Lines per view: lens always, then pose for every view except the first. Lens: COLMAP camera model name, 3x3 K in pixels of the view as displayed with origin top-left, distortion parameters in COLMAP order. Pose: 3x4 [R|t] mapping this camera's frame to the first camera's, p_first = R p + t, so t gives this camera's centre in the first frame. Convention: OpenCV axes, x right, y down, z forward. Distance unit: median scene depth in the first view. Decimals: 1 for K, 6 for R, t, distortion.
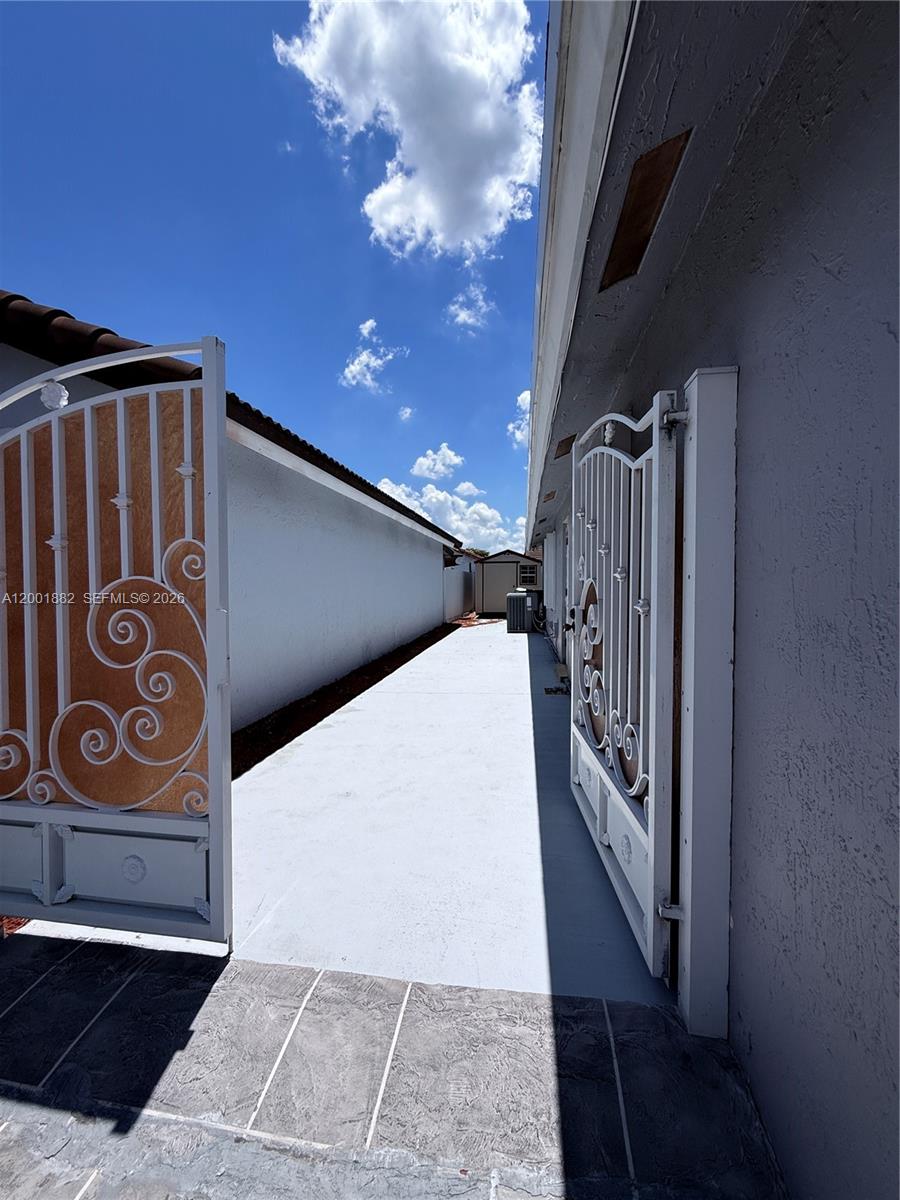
lens RADIAL K [[484.4, 0, 448.6], [0, 484.4, 599.0], [0, 0, 1]] dist [0.000343, 0.000691]
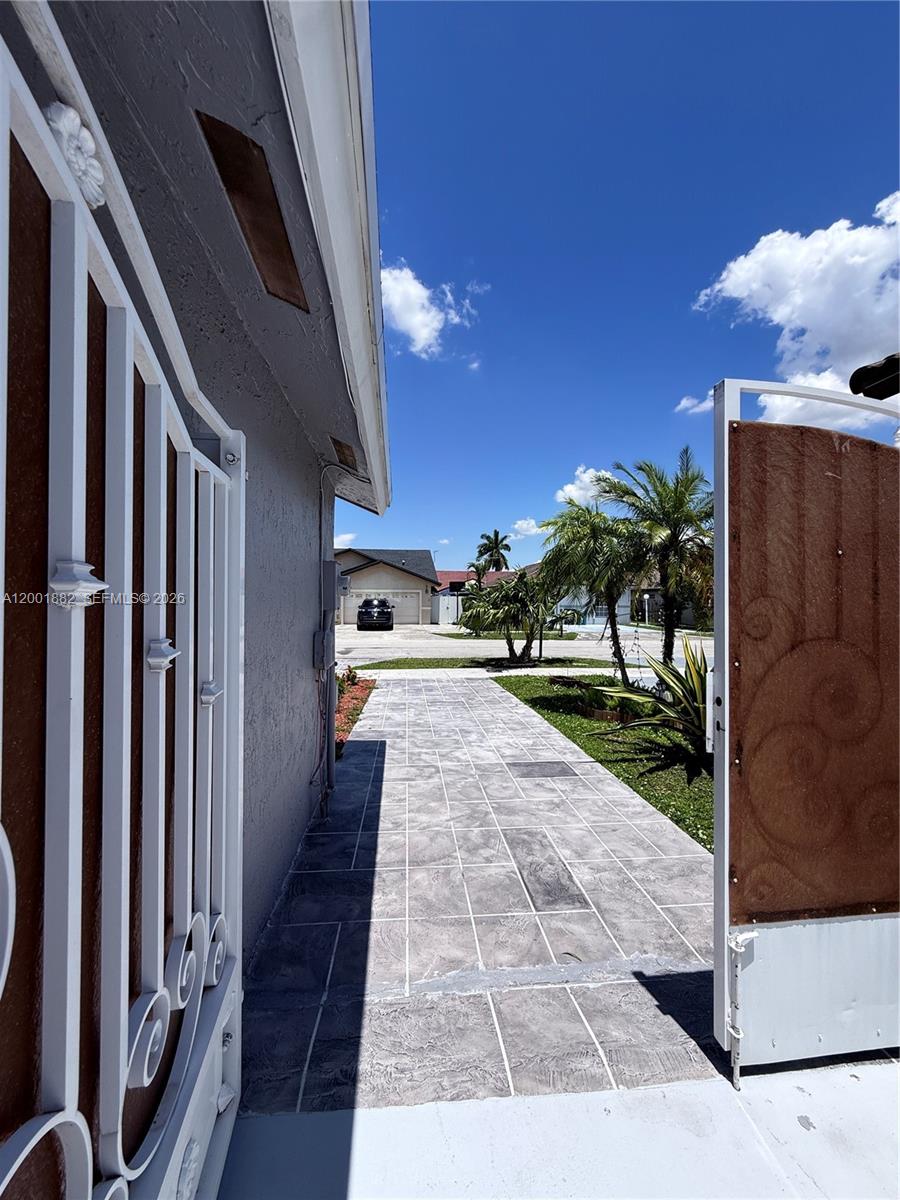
lens RADIAL K [[484.4, 0, 452.8], [0, 484.4, 601.6], [0, 0, 1]] dist [0.000343, 0.000691]
pose [[-0.965794, -0.013881, -0.258937, 0.285881], [-0.018533, 0.999708, 0.015535, -0.125819], [0.258646, 0.019803, -0.965769, 1.910627]]
